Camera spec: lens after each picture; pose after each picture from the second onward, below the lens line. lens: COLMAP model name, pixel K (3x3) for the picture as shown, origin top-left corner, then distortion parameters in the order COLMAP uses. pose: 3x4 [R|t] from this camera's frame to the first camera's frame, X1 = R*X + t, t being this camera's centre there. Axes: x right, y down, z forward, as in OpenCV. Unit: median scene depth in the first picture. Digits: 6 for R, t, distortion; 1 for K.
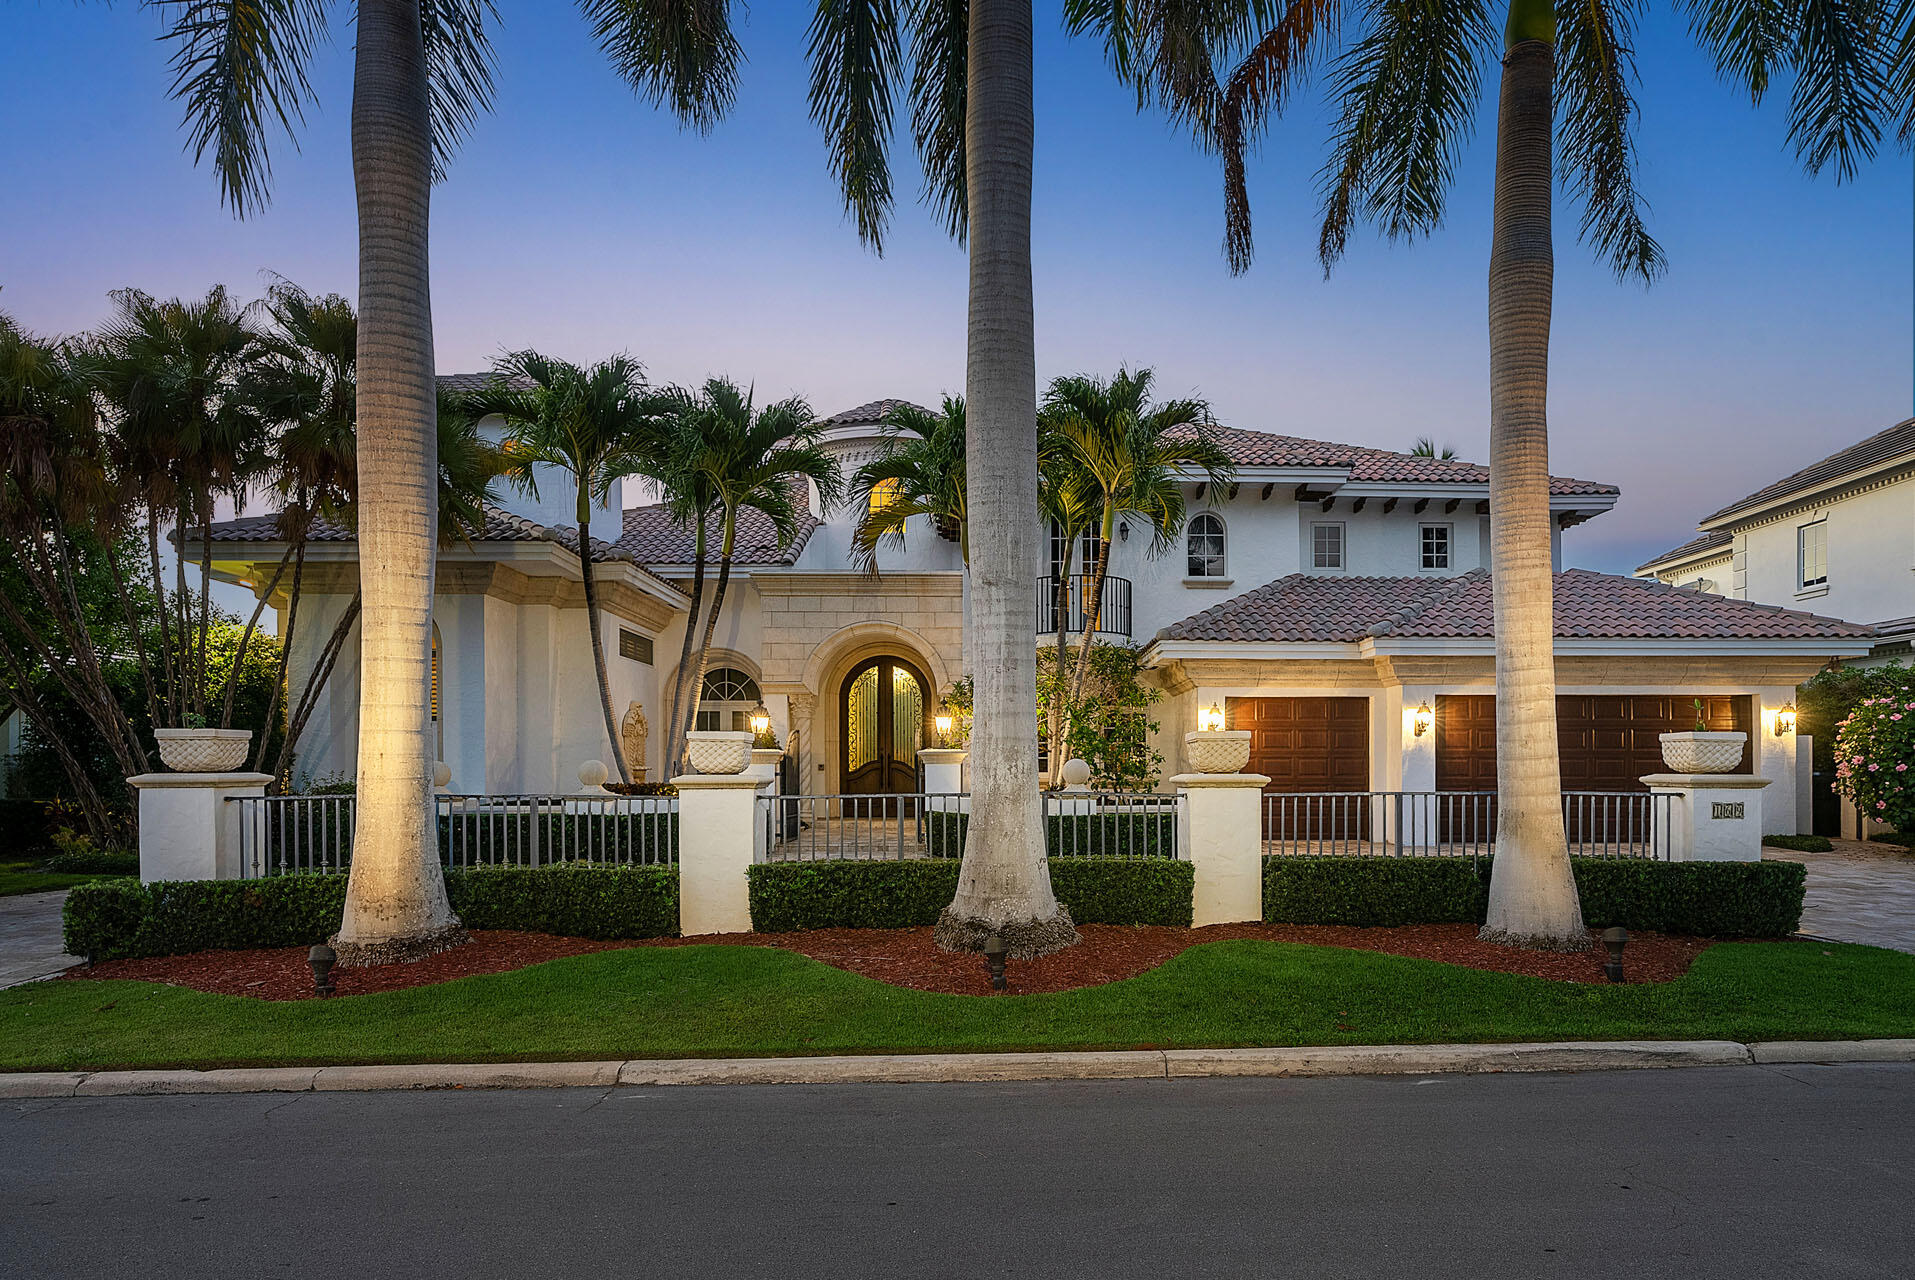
lens RADIAL K [[1051.8, 0, 955.4], [0, 1051.8, 616.3], [0, 0, 1]] dist [0.012662, -0.000479]
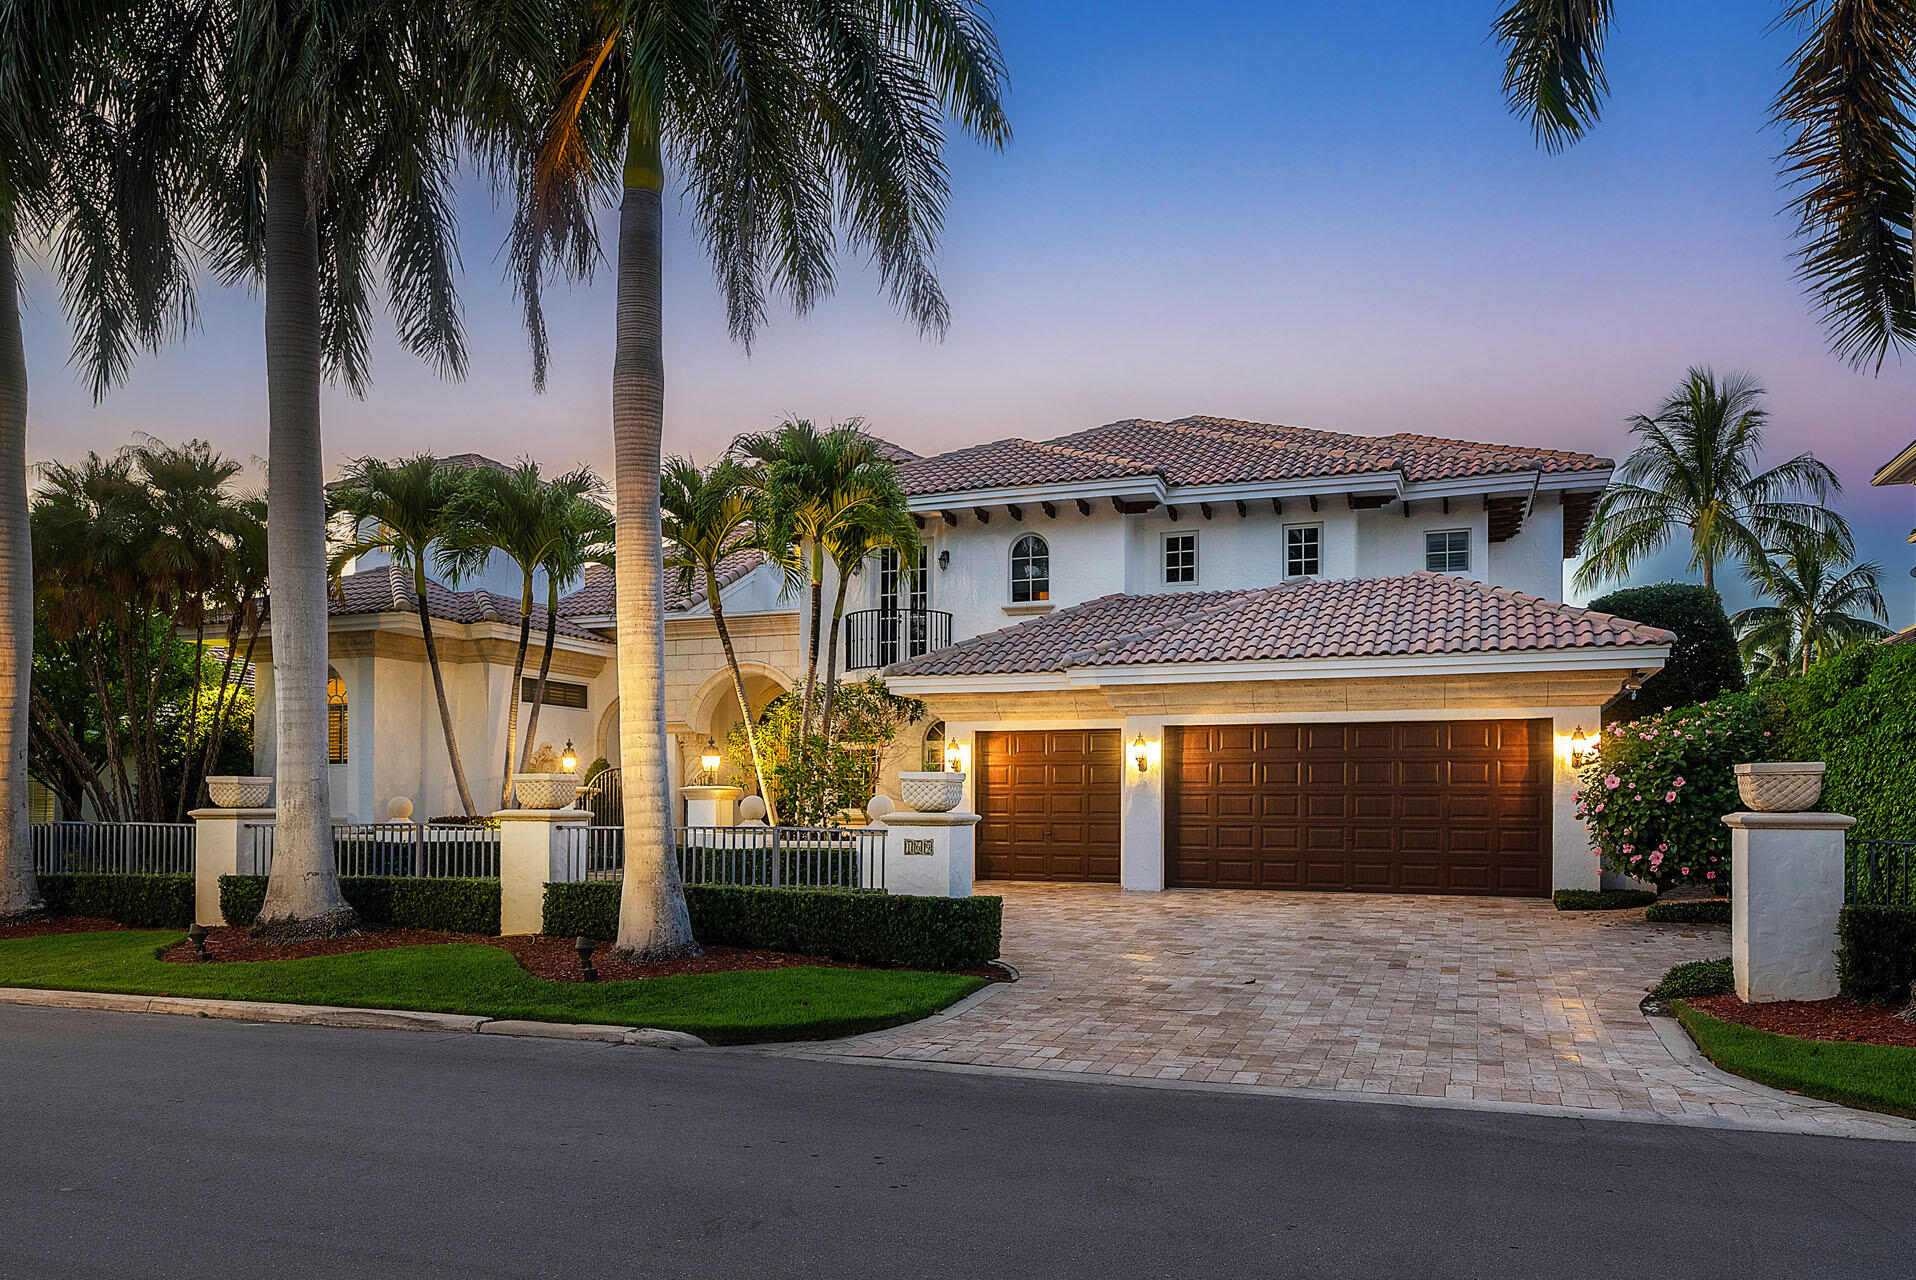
lens RADIAL K [[1245.0, 0, 958.0], [0, 1245.0, 640.0], [0, 0, 1]] dist [-0.006390, -0.001240]
pose [[0.931135, -0.044089, -0.362000, 0.671981], [0.049283, 0.998772, 0.005121, -0.014395], [0.361329, -0.022609, 0.932164, -0.072804]]
